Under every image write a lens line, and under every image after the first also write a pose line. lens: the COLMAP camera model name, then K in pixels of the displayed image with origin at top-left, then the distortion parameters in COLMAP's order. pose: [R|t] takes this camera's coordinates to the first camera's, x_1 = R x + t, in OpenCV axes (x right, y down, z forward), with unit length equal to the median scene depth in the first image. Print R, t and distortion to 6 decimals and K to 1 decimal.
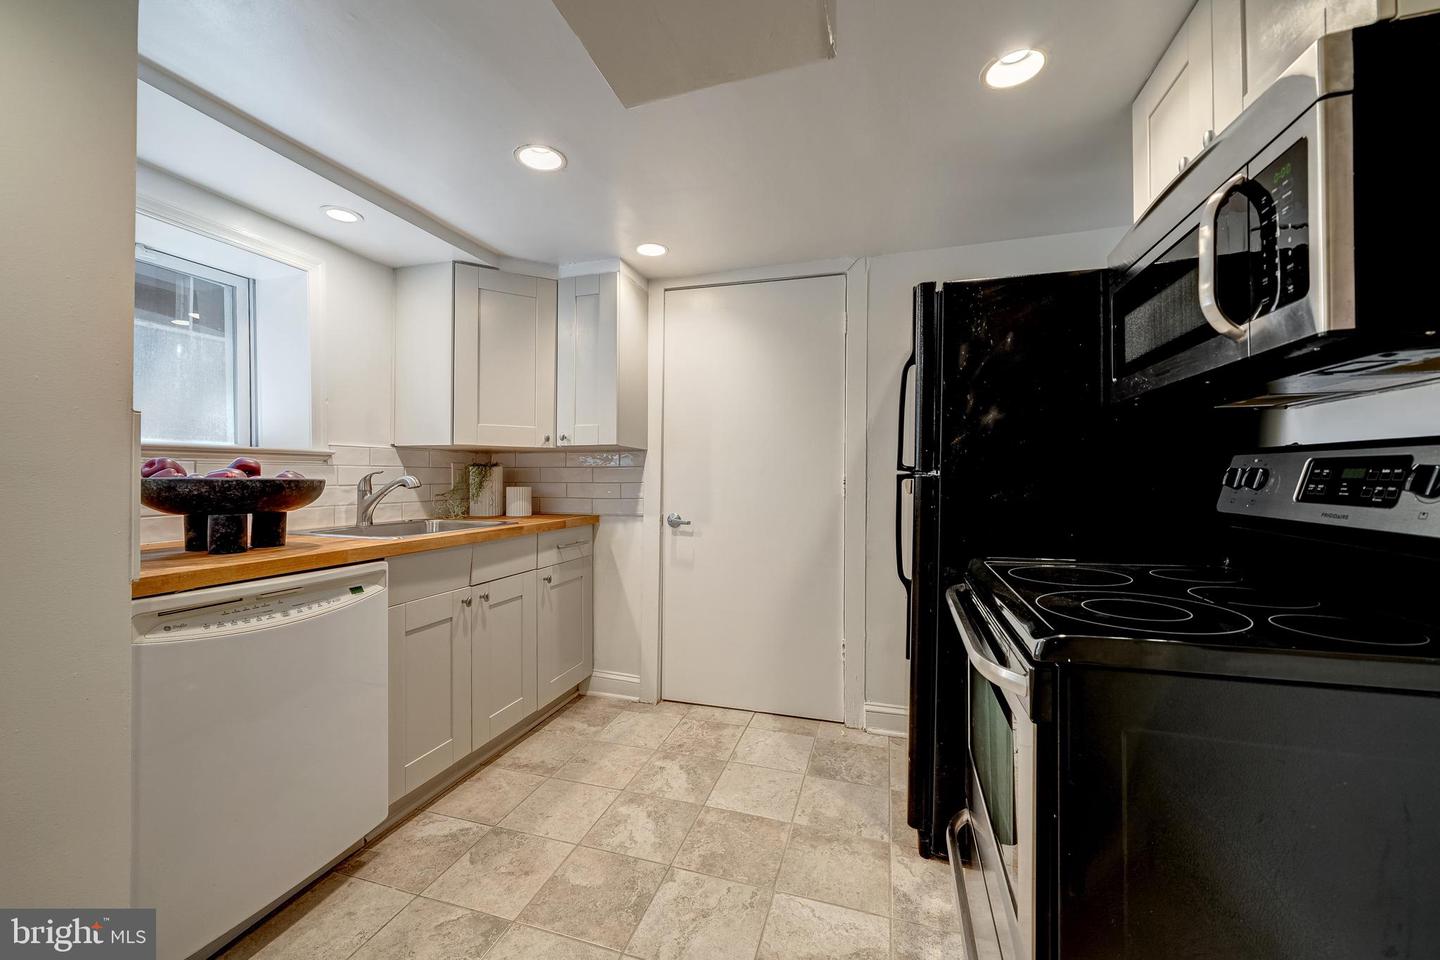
lens RADIAL K [[567.4, 0, 716.5], [0, 567.4, 473.6], [0, 0, 1]] dist [-0.000905, -0.000017]
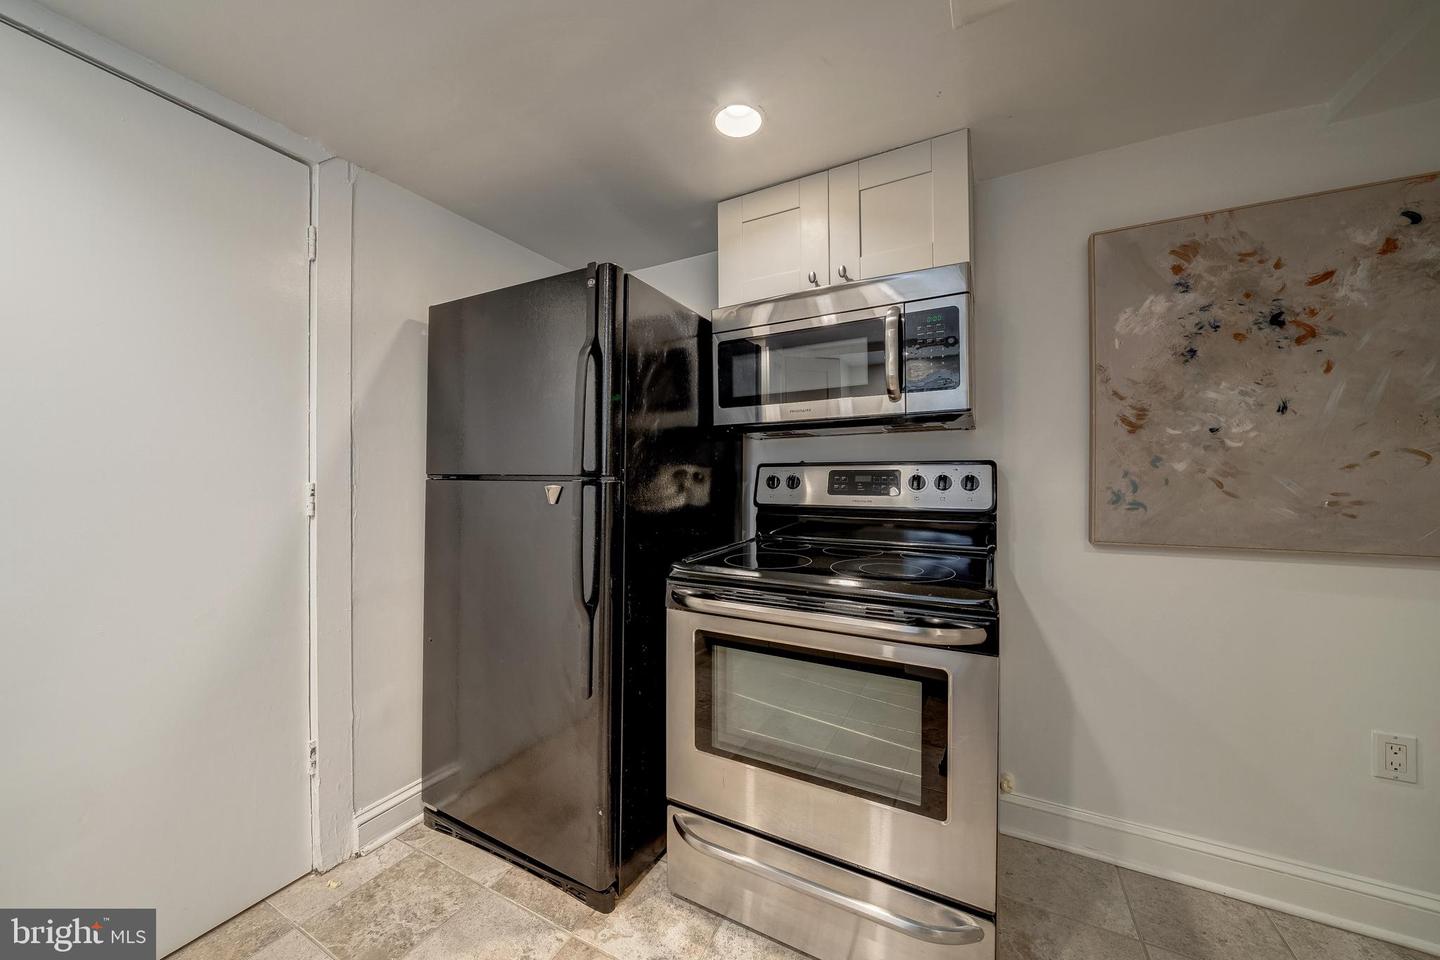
lens RADIAL K [[494.4, 0, 714.3], [0, 494.4, 474.9], [0, 0, 1]] dist [-0.006222, -0.000059]
pose [[0.176689, 0.006541, 0.984245, -0.354563], [0.000682, 0.999977, -0.006768, -0.001484], [-0.984267, 0.001867, 0.176680, 0.677883]]
